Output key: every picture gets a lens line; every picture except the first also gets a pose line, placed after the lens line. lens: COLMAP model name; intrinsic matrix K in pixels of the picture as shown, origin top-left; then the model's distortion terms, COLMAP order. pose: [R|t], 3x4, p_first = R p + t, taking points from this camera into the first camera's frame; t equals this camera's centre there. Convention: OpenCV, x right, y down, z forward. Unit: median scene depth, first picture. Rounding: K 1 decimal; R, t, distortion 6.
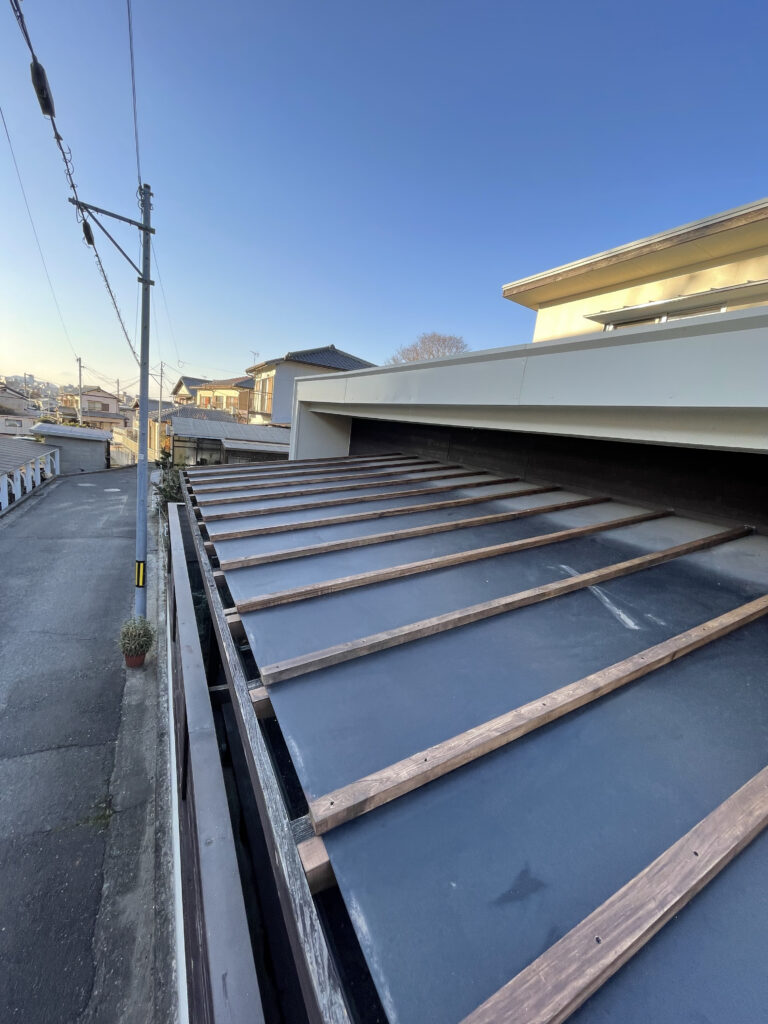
lens RADIAL K [[415.4, 0, 380.2], [0, 415.4, 509.5], [0, 0, 1]] dist [-0.001994, -0.000786]
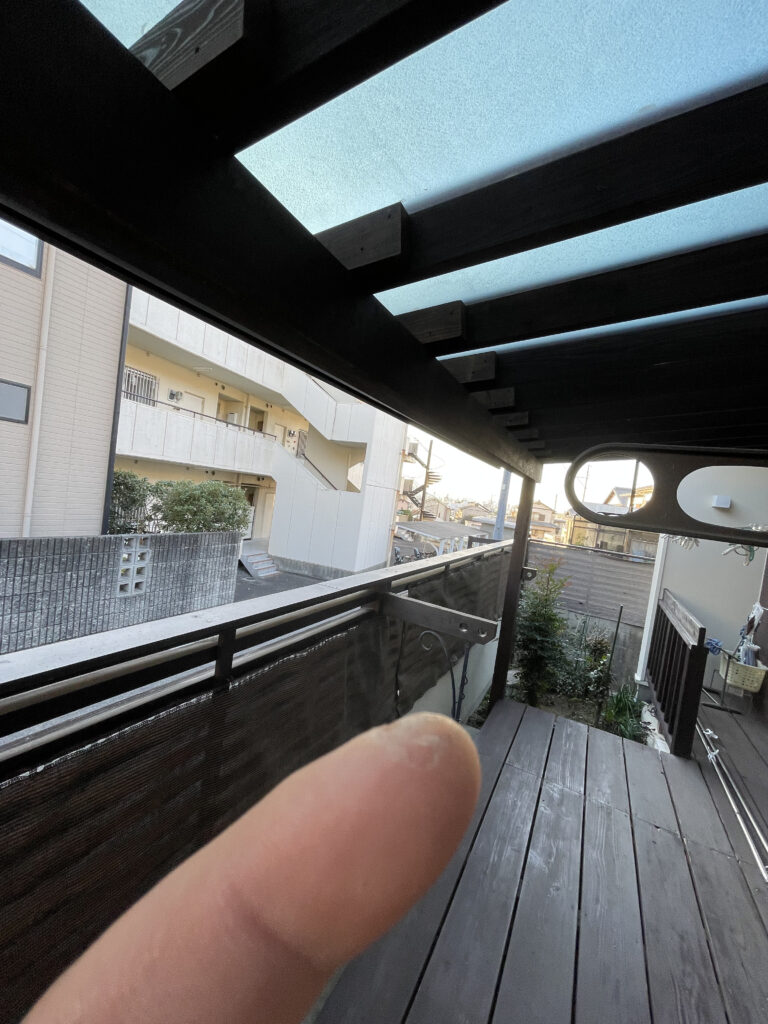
lens RADIAL K [[415.4, 0, 381.8], [0, 415.4, 514.0], [0, 0, 1]] dist [-0.001994, -0.000786]
pose [[0.578696, -0.001684, -0.815541, 0.142385], [-0.218094, 0.963258, -0.156746, 0.237963], [0.785841, 0.268573, 0.557067, 0.262056]]
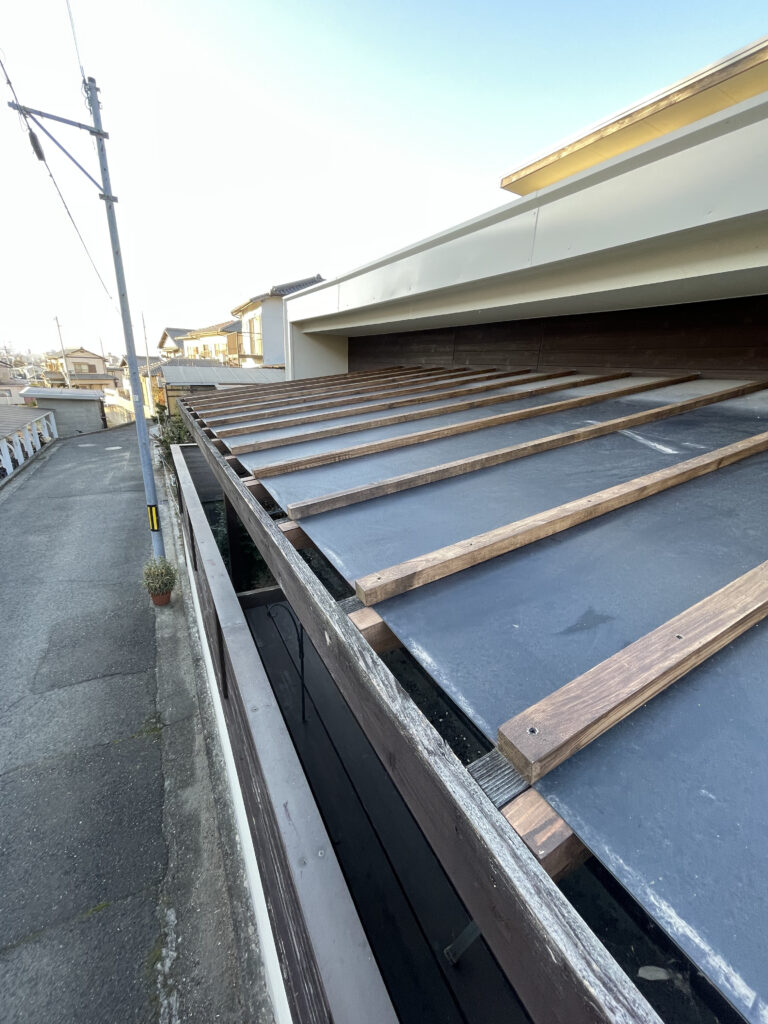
lens RADIAL K [[415.4, 0, 379.6], [0, 415.4, 510.1], [0, 0, 1]] dist [-0.001994, -0.000786]
pose [[0.996369, -0.082657, -0.020428, -0.013133], [0.084678, 0.987048, 0.136259, 0.067109], [0.008901, -0.137494, 0.990463, 0.011437]]
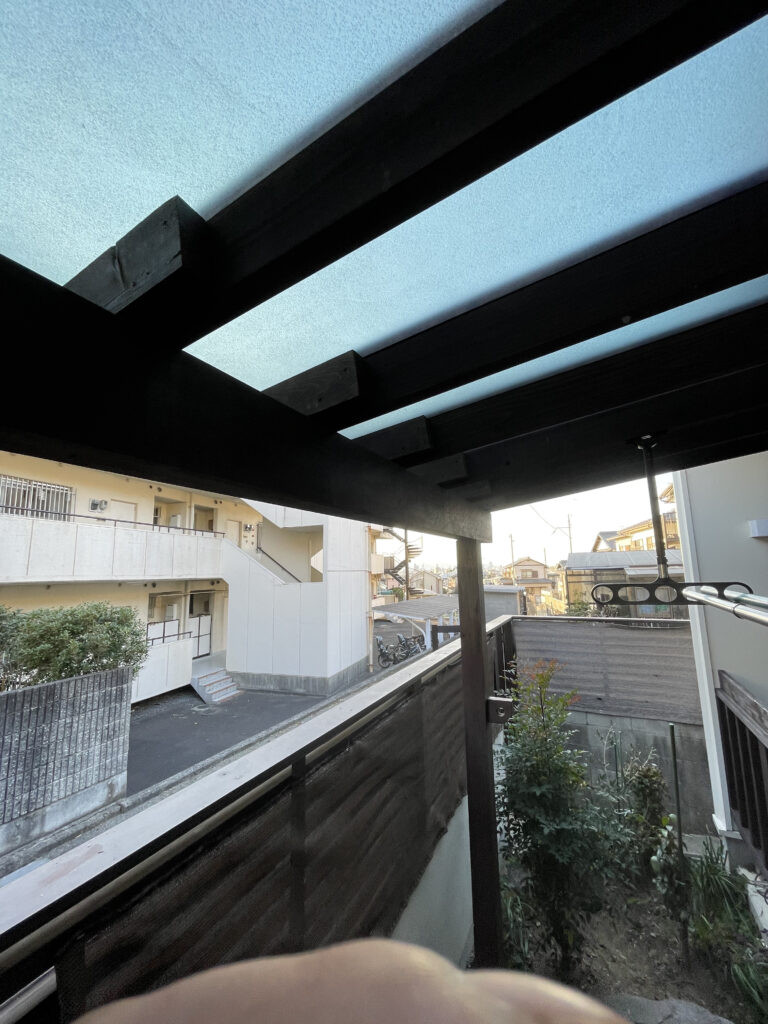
lens RADIAL K [[415.4, 0, 382.6], [0, 415.4, 510.7], [0, 0, 1]] dist [-0.001994, -0.000786]
pose [[0.583424, -0.249379, -0.772934, -0.030105], [-0.064508, 0.934457, -0.350185, 0.127714], [0.809602, 0.254167, 0.529097, 0.579840]]
